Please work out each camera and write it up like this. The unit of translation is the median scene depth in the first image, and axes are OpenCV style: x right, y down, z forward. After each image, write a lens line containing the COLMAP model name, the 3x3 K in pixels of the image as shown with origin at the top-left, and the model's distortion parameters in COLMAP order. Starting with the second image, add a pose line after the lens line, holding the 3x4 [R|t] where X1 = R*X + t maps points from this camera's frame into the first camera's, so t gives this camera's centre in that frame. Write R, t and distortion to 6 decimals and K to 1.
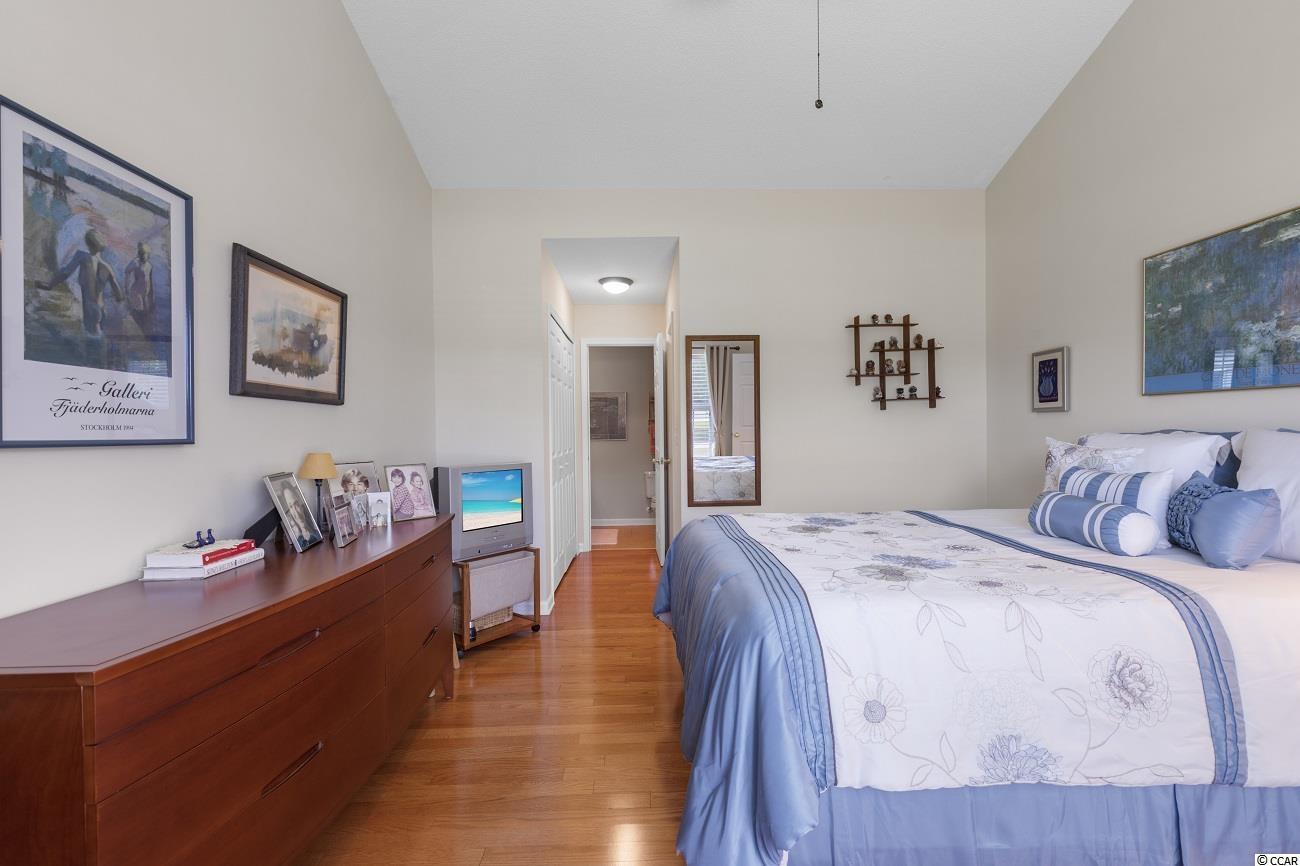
lens RADIAL K [[592.0, 0, 649.4], [0, 592.0, 427.7], [0, 0, 1]] dist [0.008097, -0.003300]
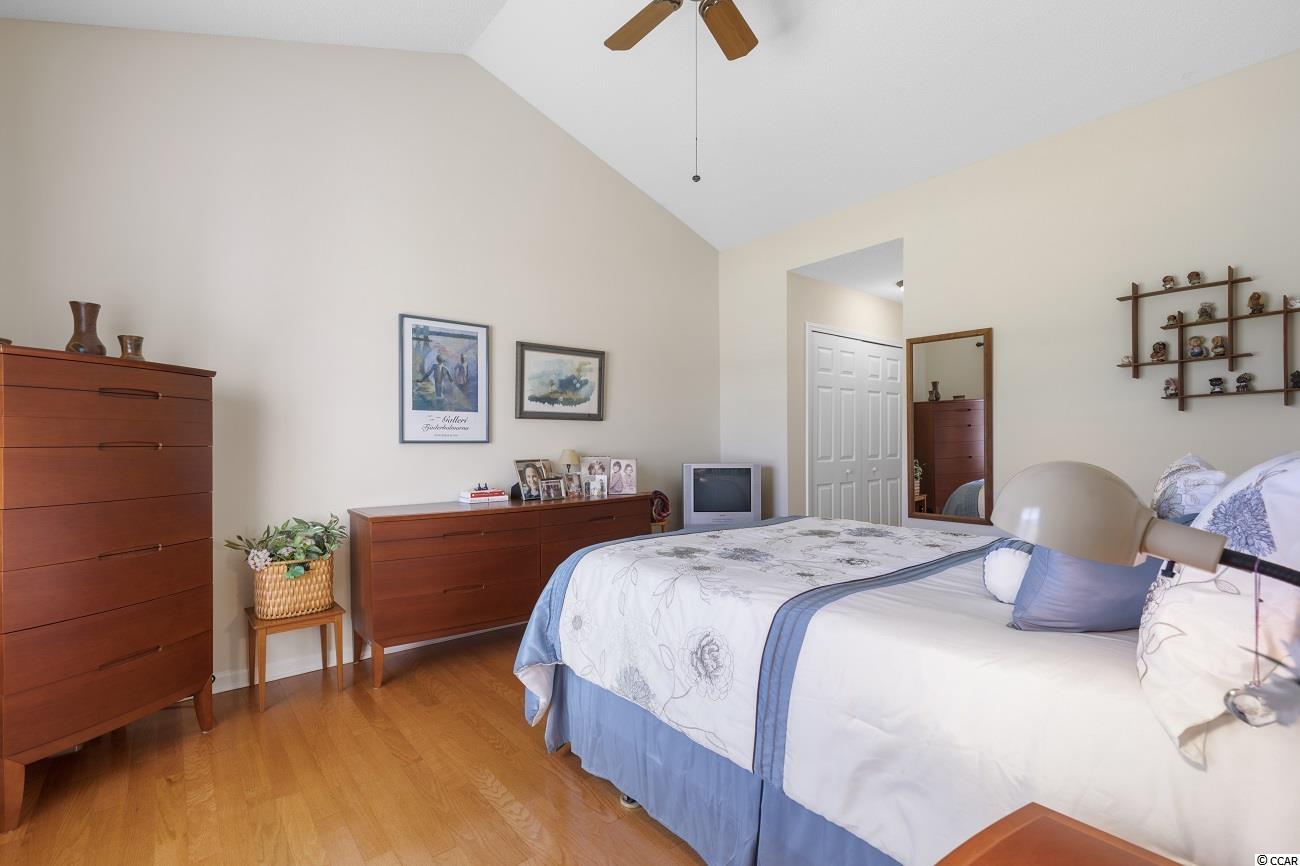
lens RADIAL K [[592.0, 0, 638.8], [0, 592.0, 437.4], [0, 0, 1]] dist [0.008097, -0.003300]
pose [[0.607793, 0.007492, -0.794060, 1.123949], [0.000943, 0.999948, 0.010157, -0.011980], [0.794095, -0.006923, 0.607755, 0.129199]]
